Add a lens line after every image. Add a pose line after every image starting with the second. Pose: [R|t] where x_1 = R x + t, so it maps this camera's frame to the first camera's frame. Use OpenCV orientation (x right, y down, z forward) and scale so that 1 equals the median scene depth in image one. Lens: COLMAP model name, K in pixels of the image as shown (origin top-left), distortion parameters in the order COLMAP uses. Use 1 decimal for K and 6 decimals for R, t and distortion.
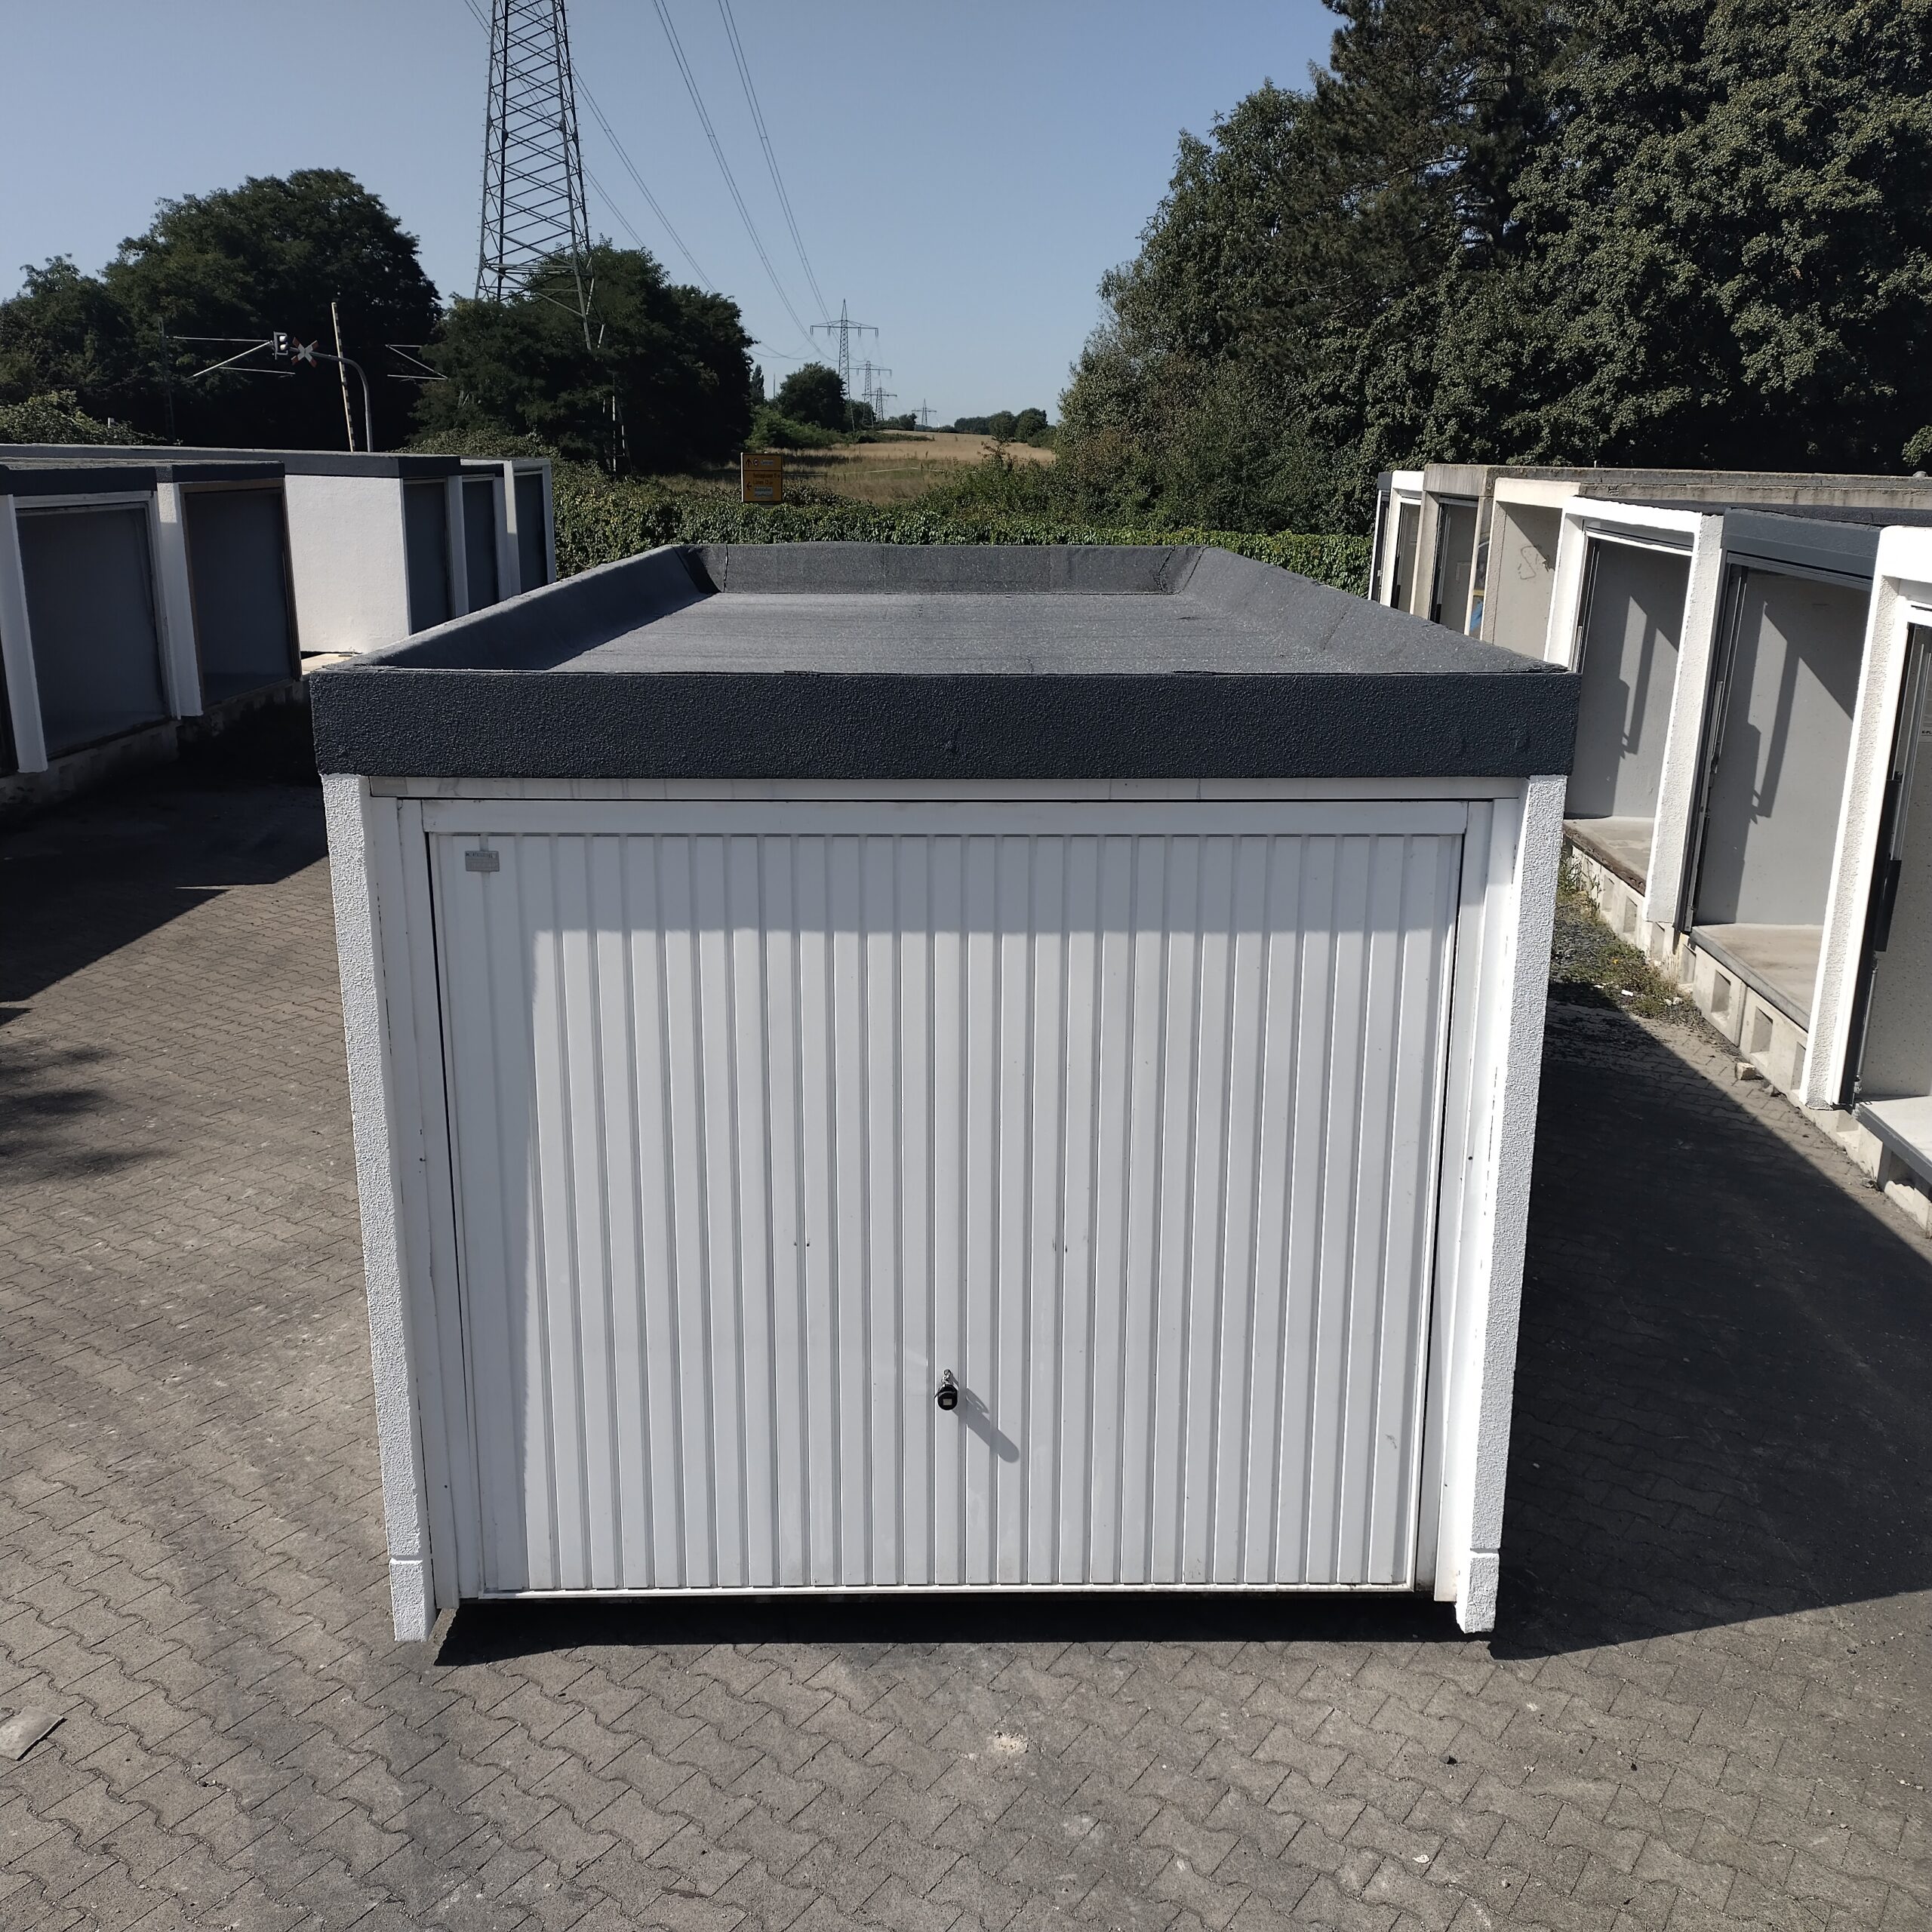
lens RADIAL K [[1875.3, 0, 969.6], [0, 1875.3, 935.9], [0, 0, 1]] dist [0.050933, -0.057040]
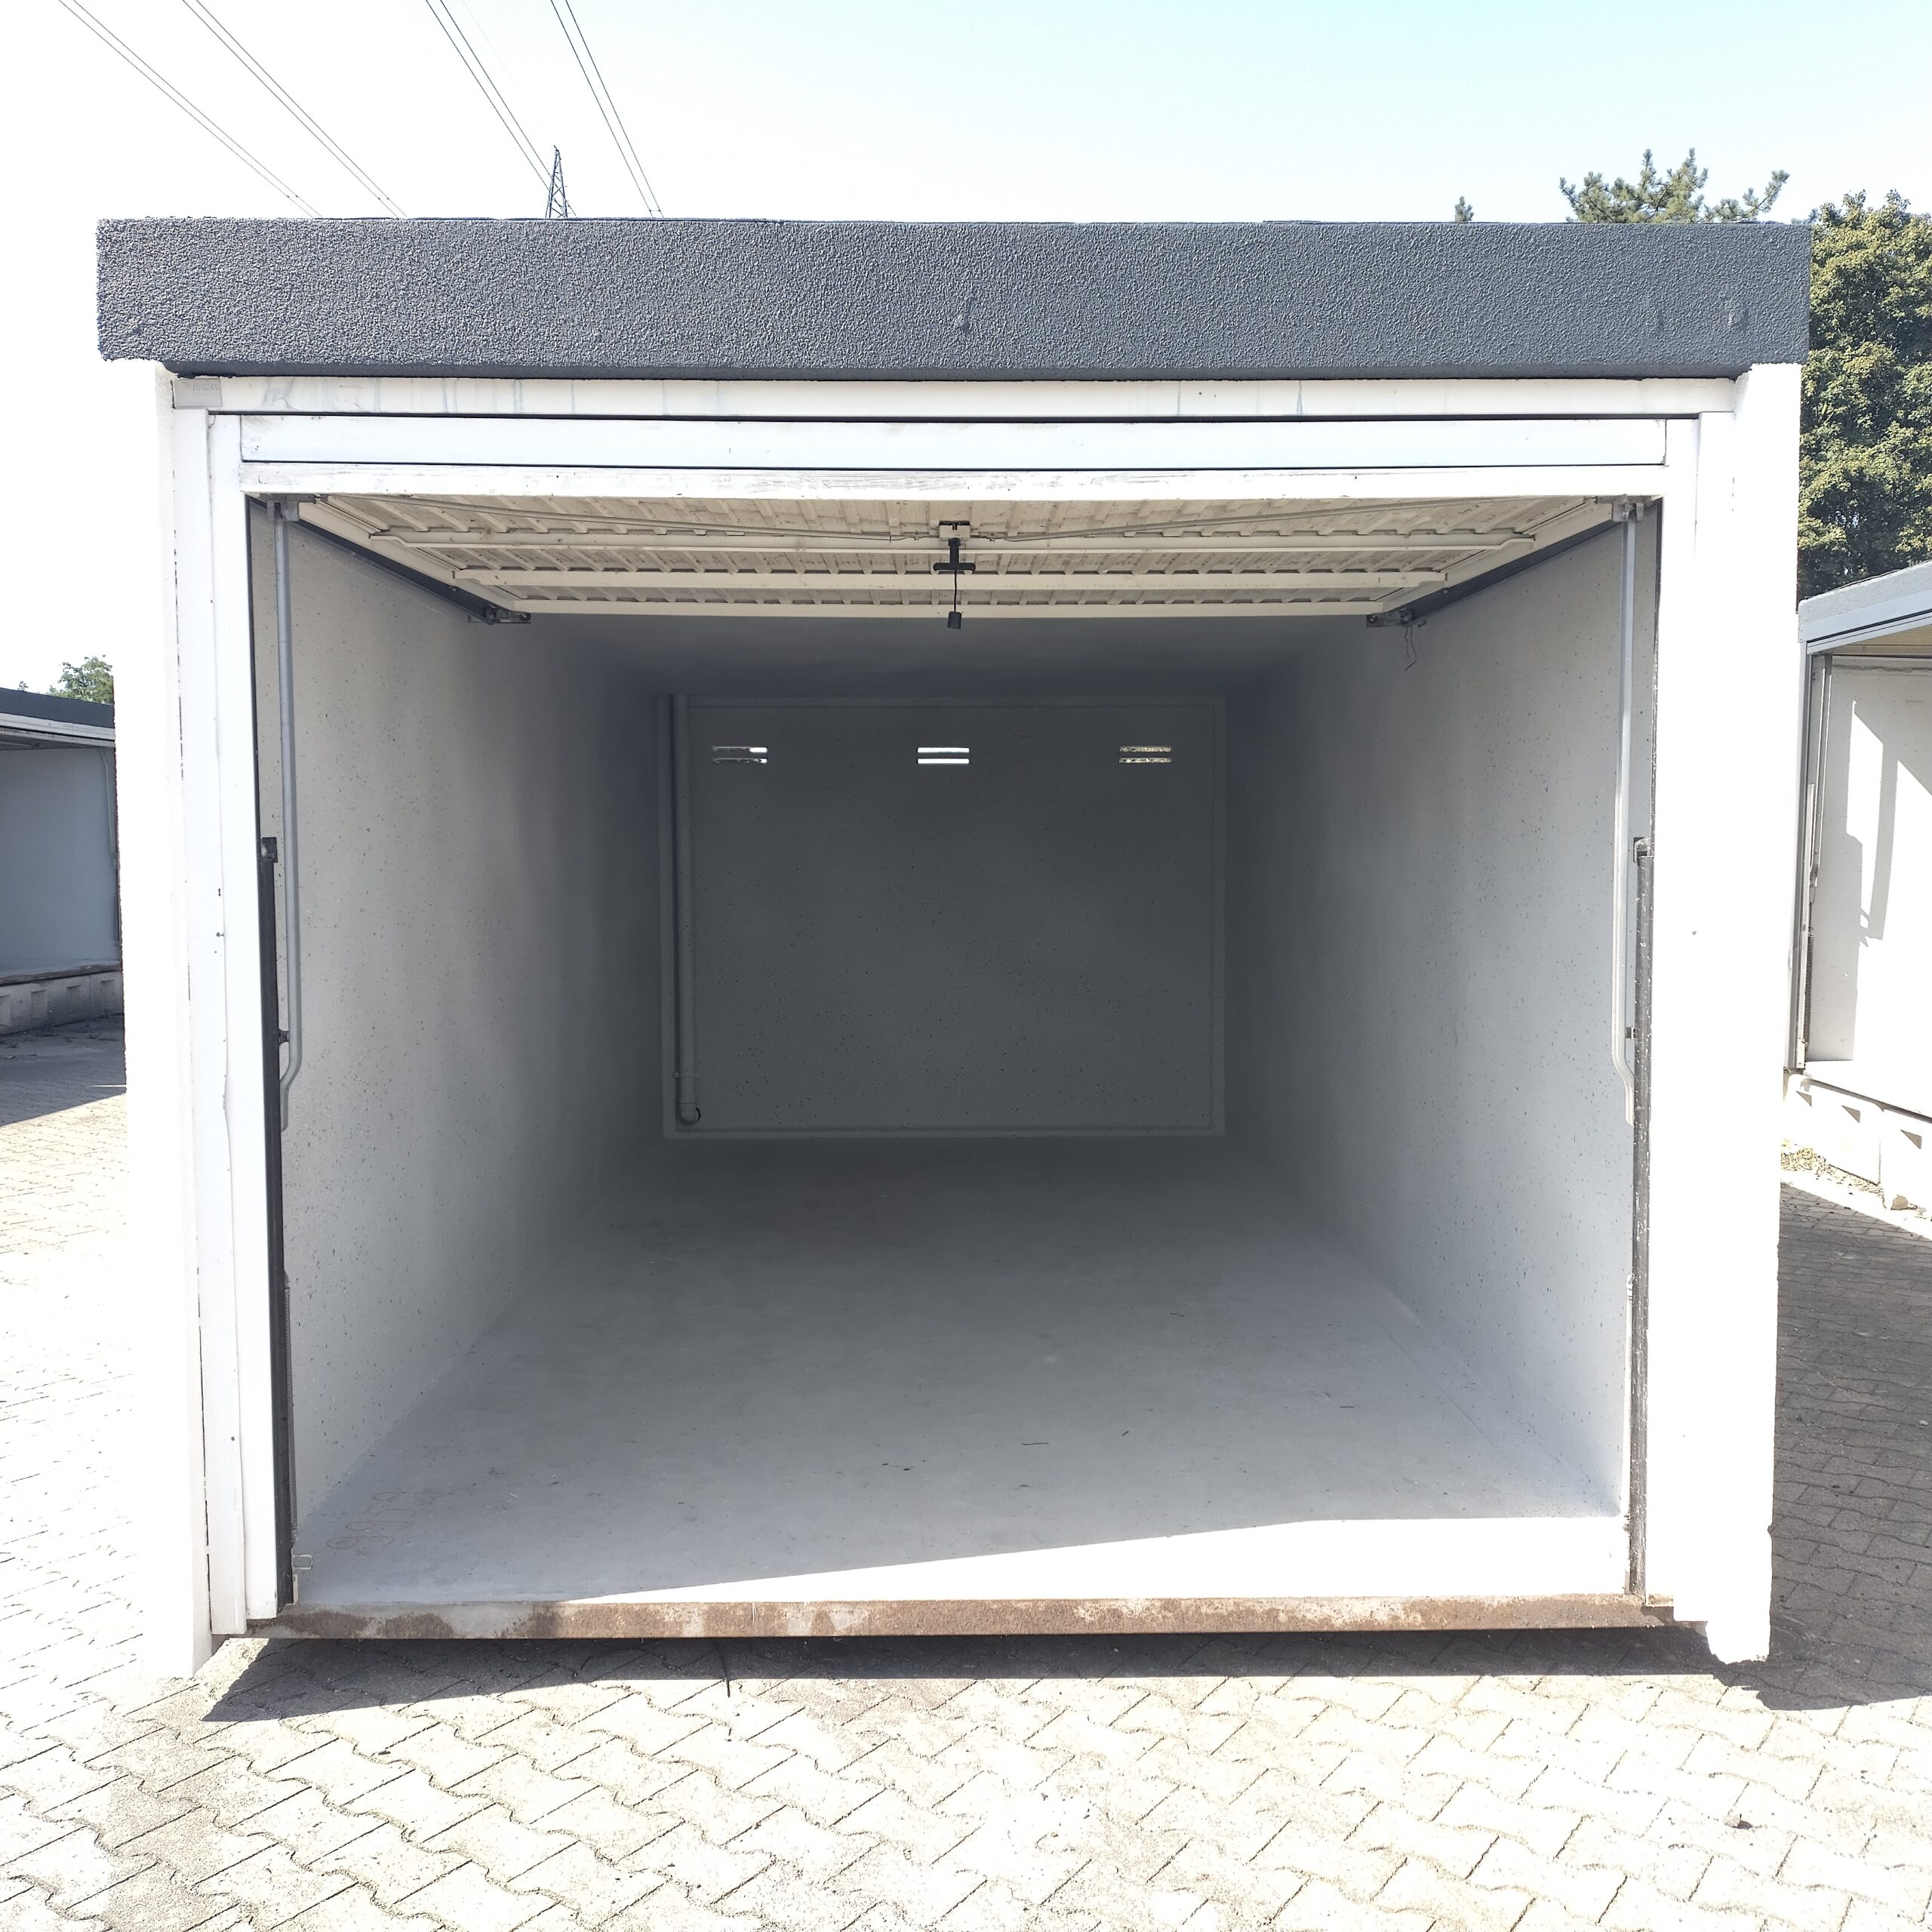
lens RADIAL K [[1887.8, 0, 966.0], [0, 1887.8, 966.0], [0, 0, 1]] dist [-0.010090, 0.030254]
pose [[0.999974, -0.006916, -0.001781, -0.007697], [0.006441, 0.981075, -0.193519, 0.253414], [0.003085, 0.193502, 0.981095, 0.288188]]
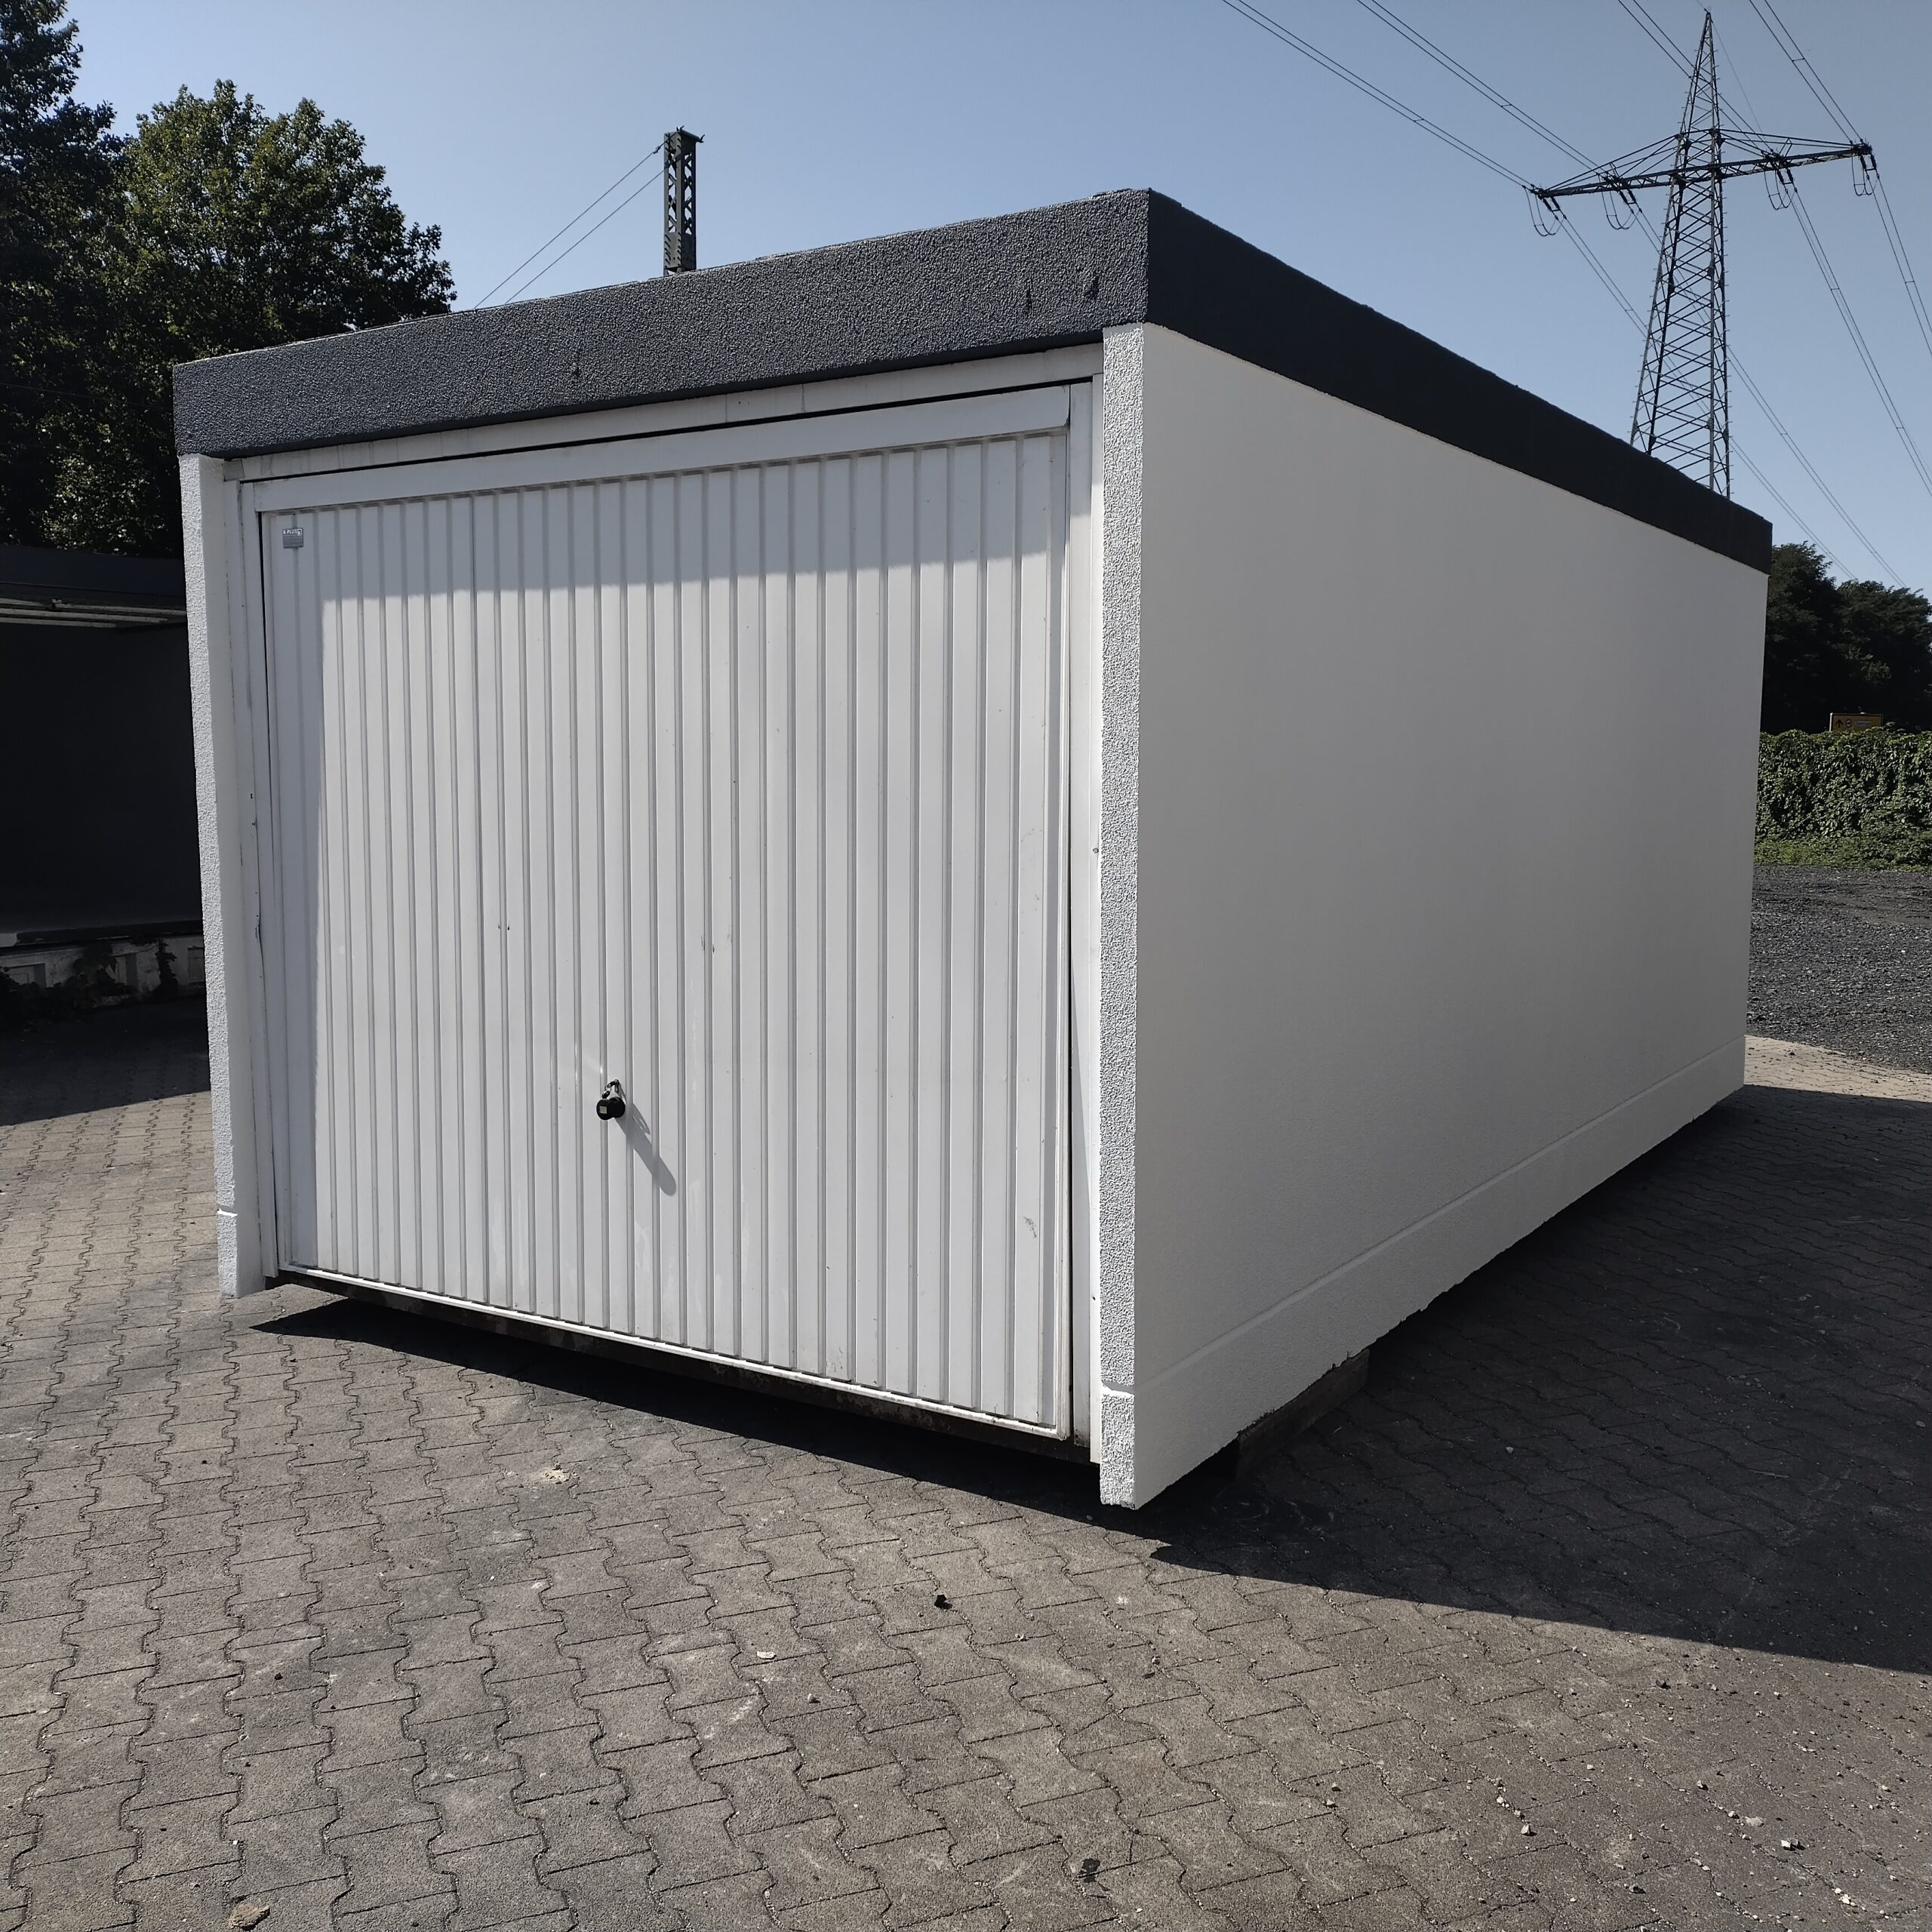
lens RADIAL K [[1851.8, 0, 966.0], [0, 1851.8, 966.0], [0, 0, 1]] dist [0.156359, -0.283162]
pose [[0.828565, 0.054941, -0.557191, 0.626611], [-0.136005, 0.985117, -0.105109, 0.243123], [0.543124, 0.162871, 0.823705, 0.316504]]
